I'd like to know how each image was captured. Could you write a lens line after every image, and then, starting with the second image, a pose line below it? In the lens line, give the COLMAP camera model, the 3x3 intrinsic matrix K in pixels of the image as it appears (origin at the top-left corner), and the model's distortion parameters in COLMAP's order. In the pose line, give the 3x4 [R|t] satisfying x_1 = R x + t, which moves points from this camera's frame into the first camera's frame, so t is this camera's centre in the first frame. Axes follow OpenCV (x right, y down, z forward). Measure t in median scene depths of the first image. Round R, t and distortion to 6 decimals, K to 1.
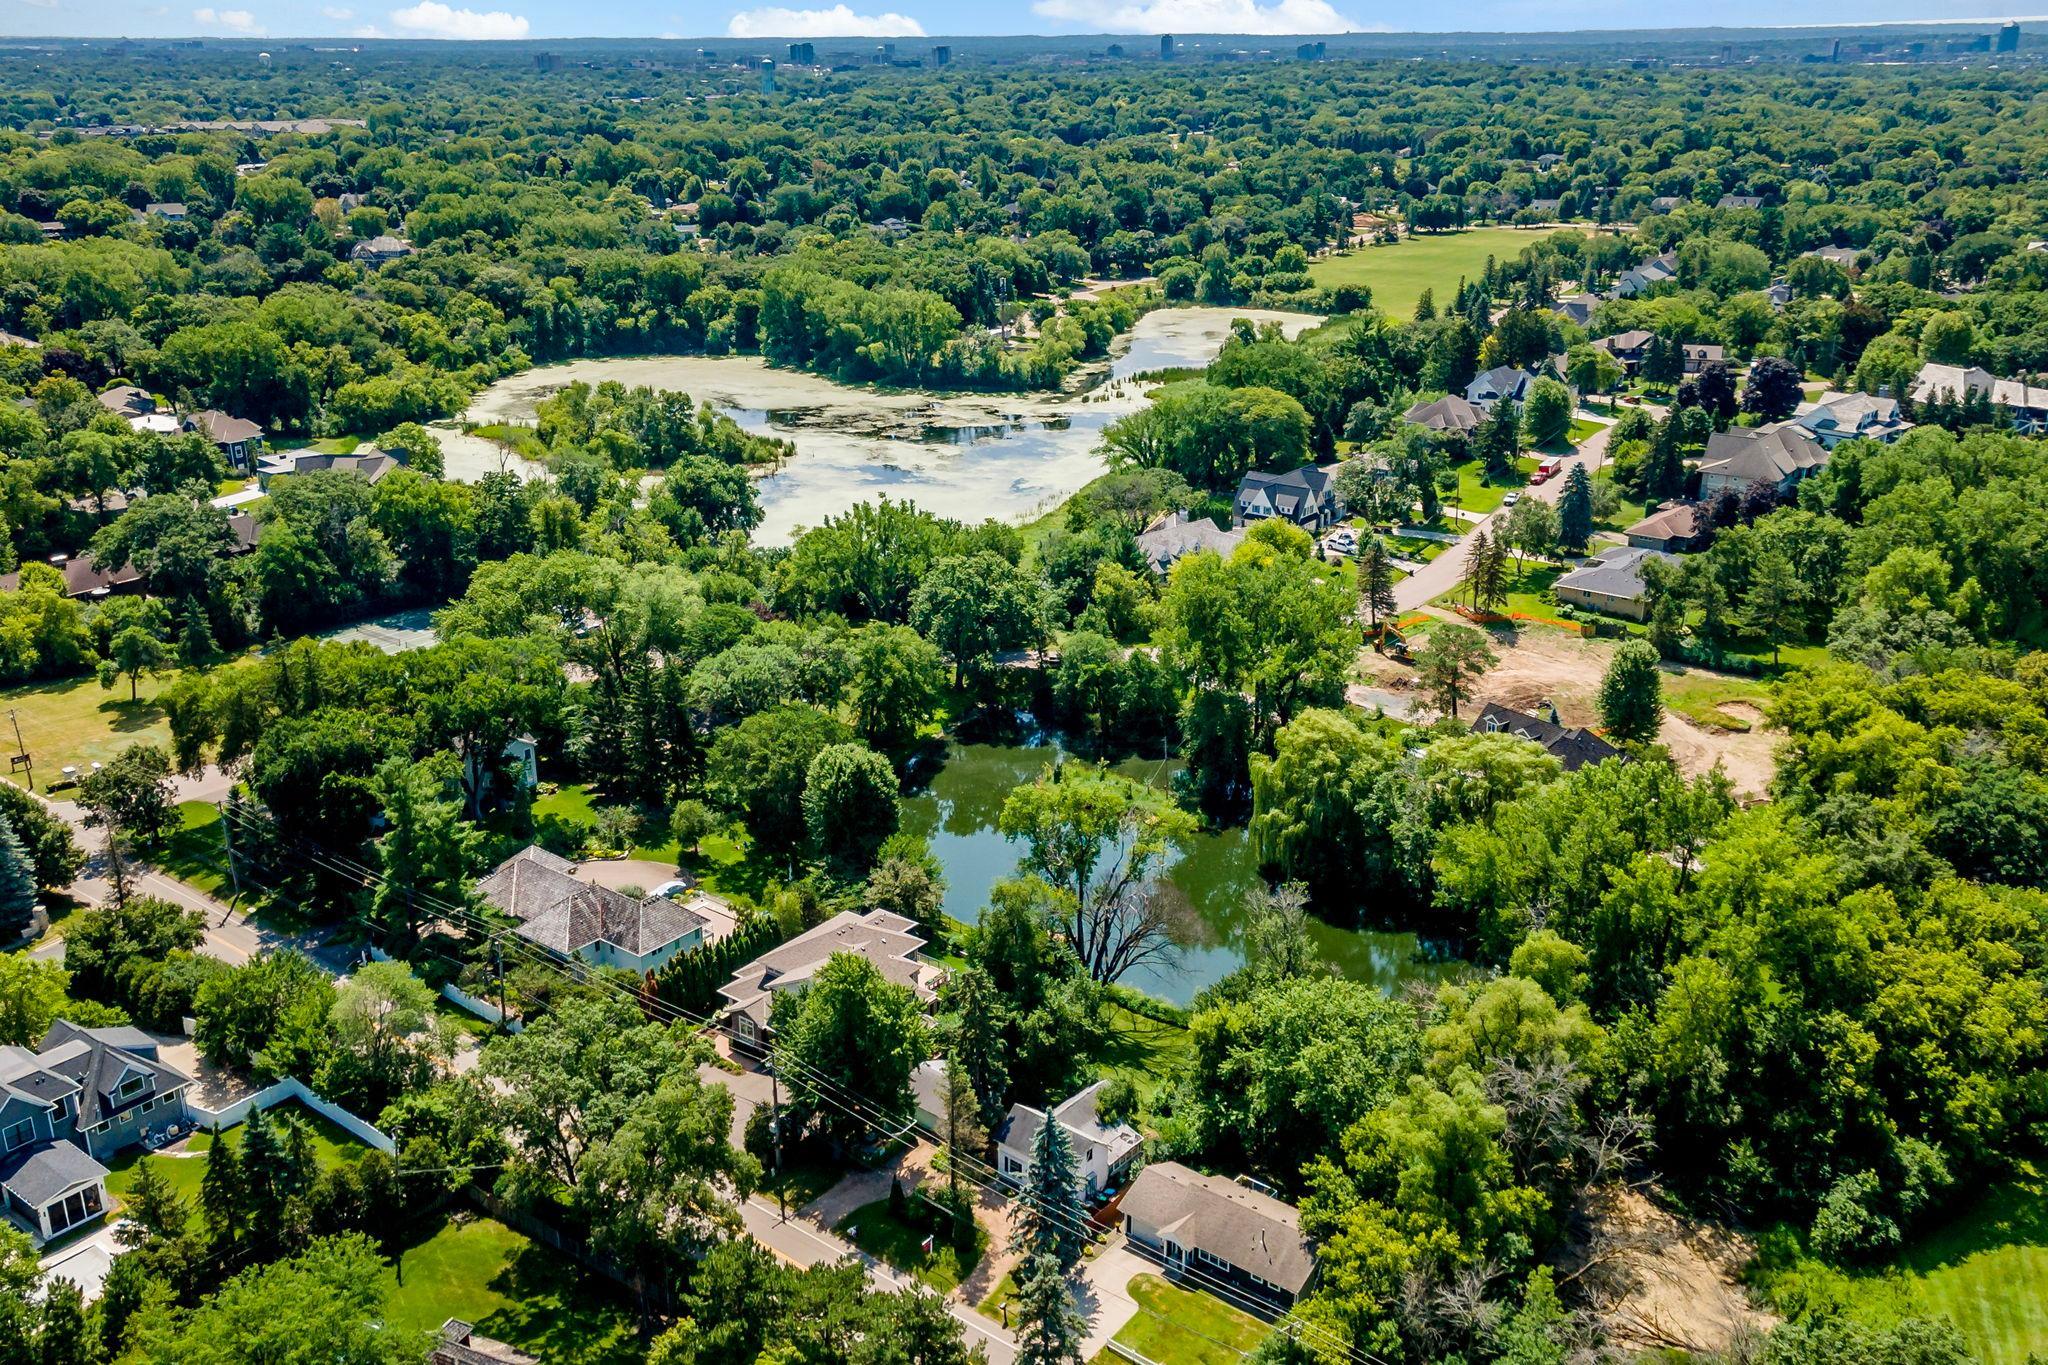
lens RADIAL K [[1791.5, 0, 1024.0], [0, 1791.5, 682.5], [0, 0, 1]] dist [0.089303, -0.093737]
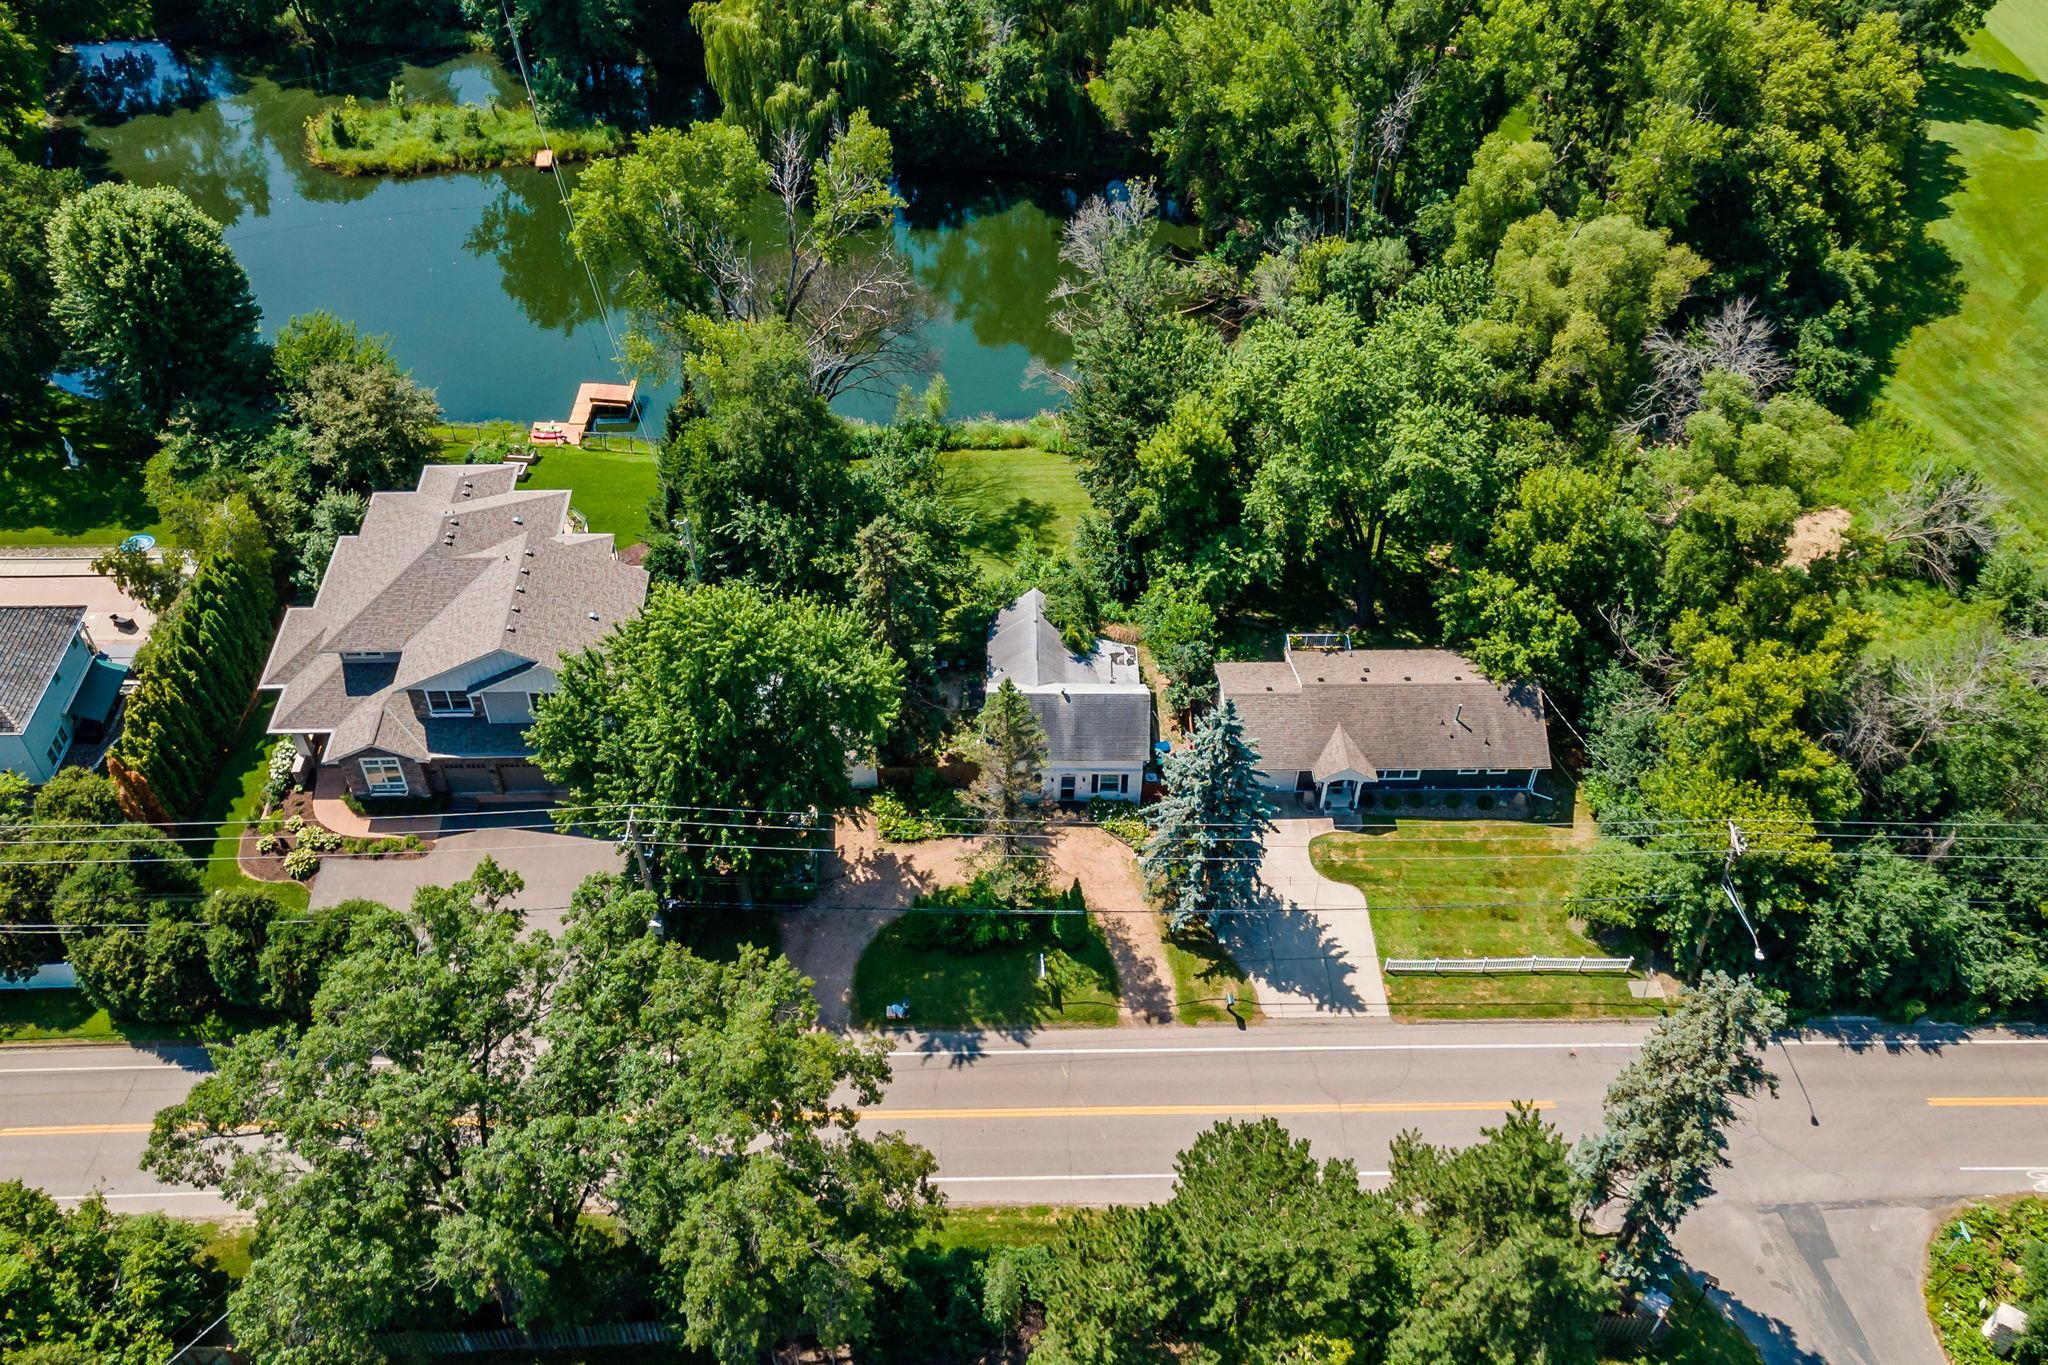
lens RADIAL K [[1791.5, 0, 1024.0], [0, 1791.5, 682.5], [0, 0, 1]] dist [0.089303, -0.093737]
pose [[0.768991, -0.442329, 0.461517, -0.271648], [0.208569, 0.856054, 0.472938, -0.050901], [-0.604278, -0.267427, 0.750554, 0.542237]]
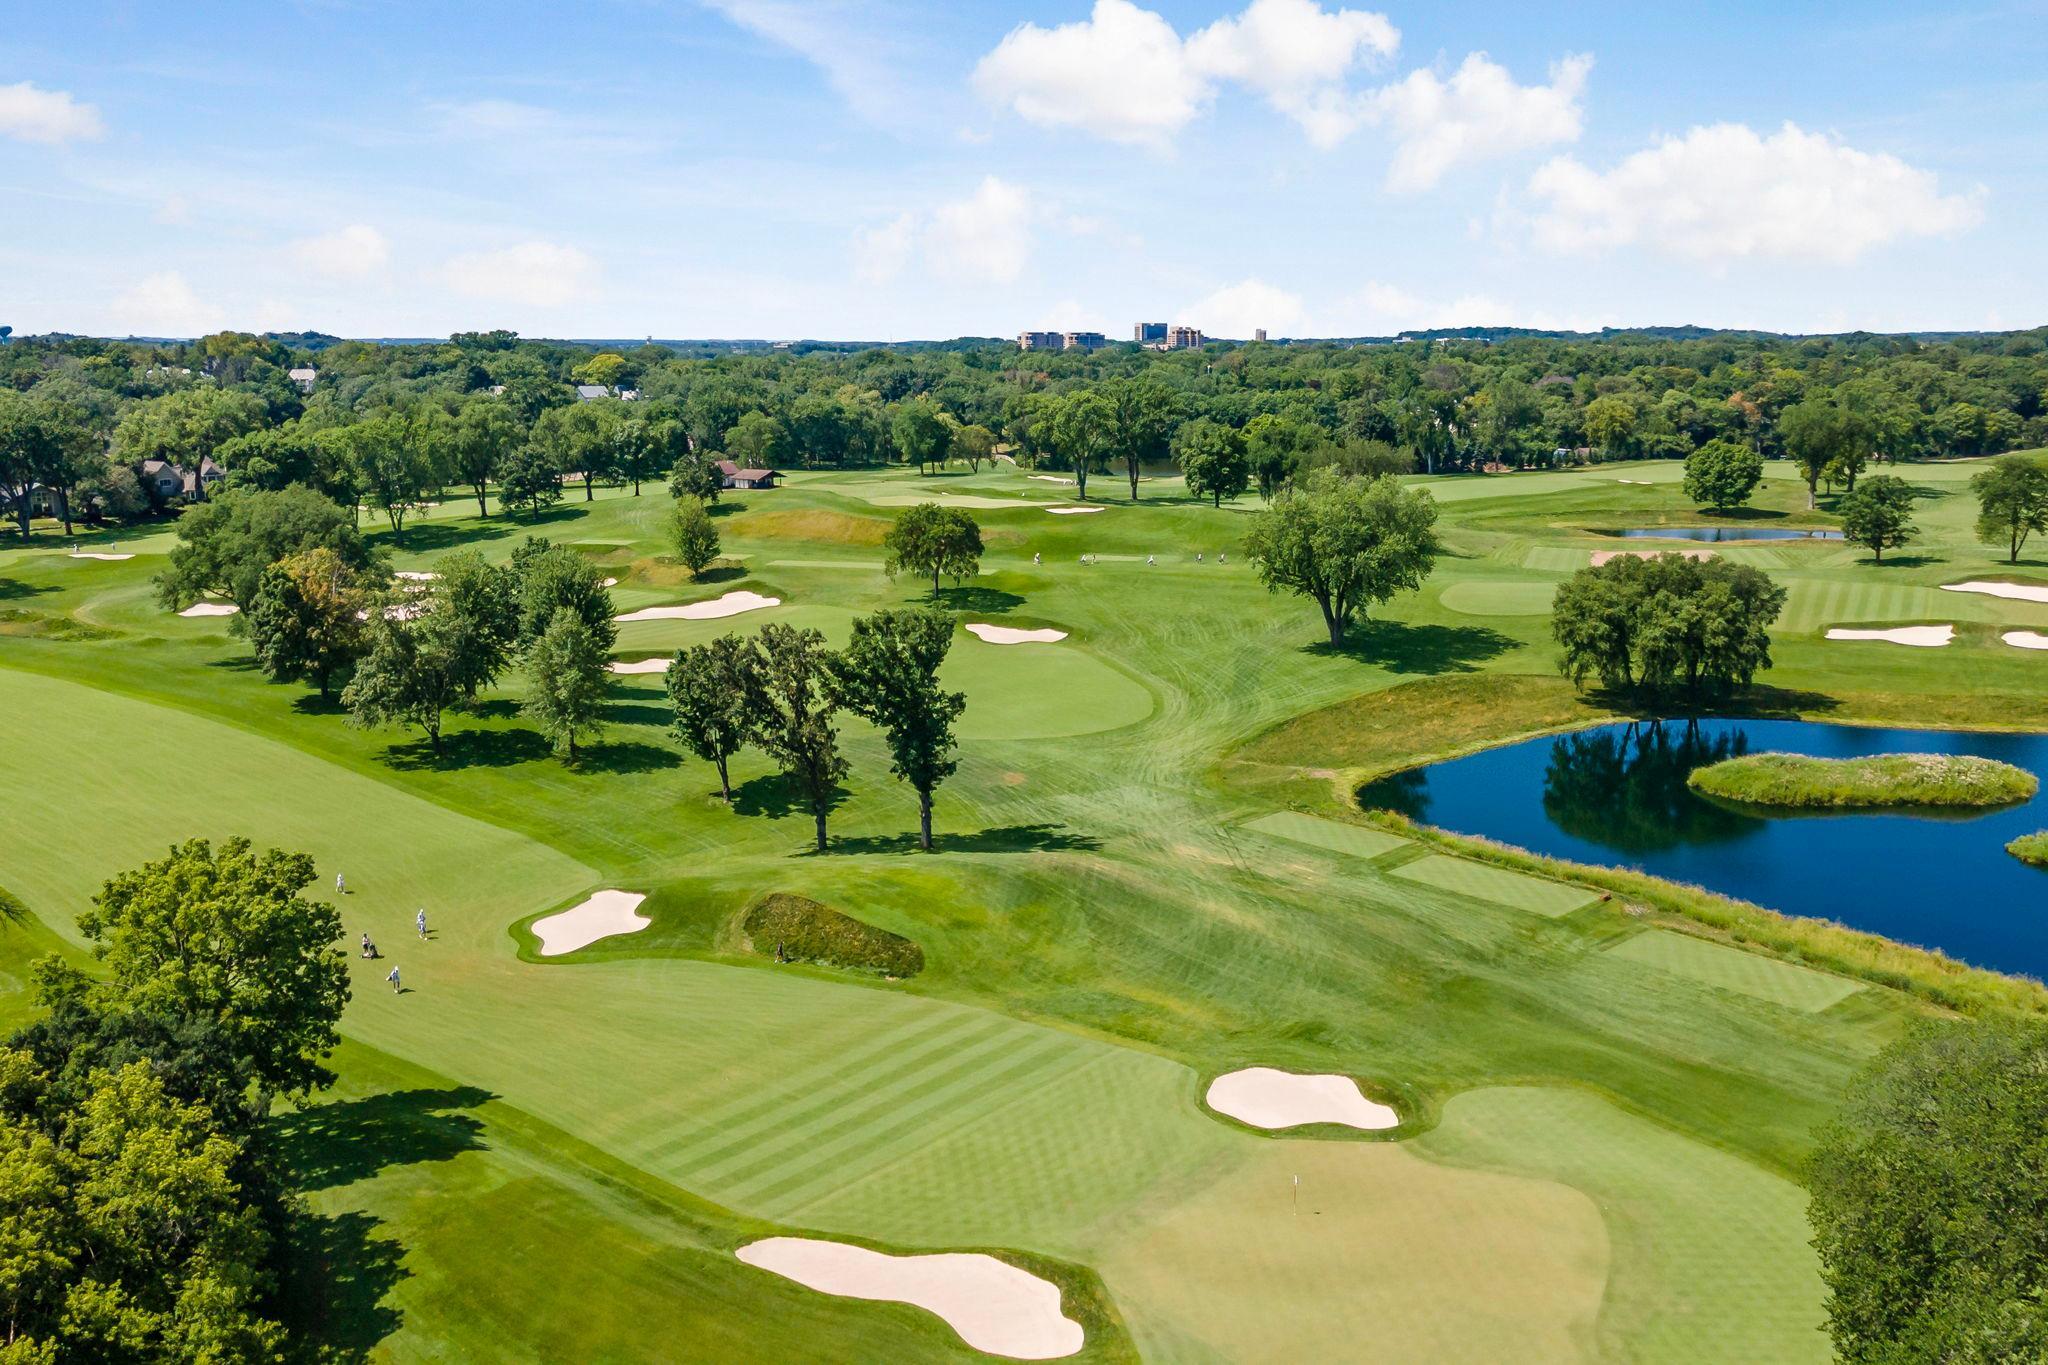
lens RADIAL K [[1759.0, 0, 1044.9], [0, 1759.0, 623.2], [0, 0, 1]] dist [0.086968, -0.155757]
pose [[0.052772, -0.154712, 0.986549, 0.118024], [0.342378, 0.930849, 0.127663, 0.077893], [-0.938079, 0.331036, 0.102092, 0.700949]]
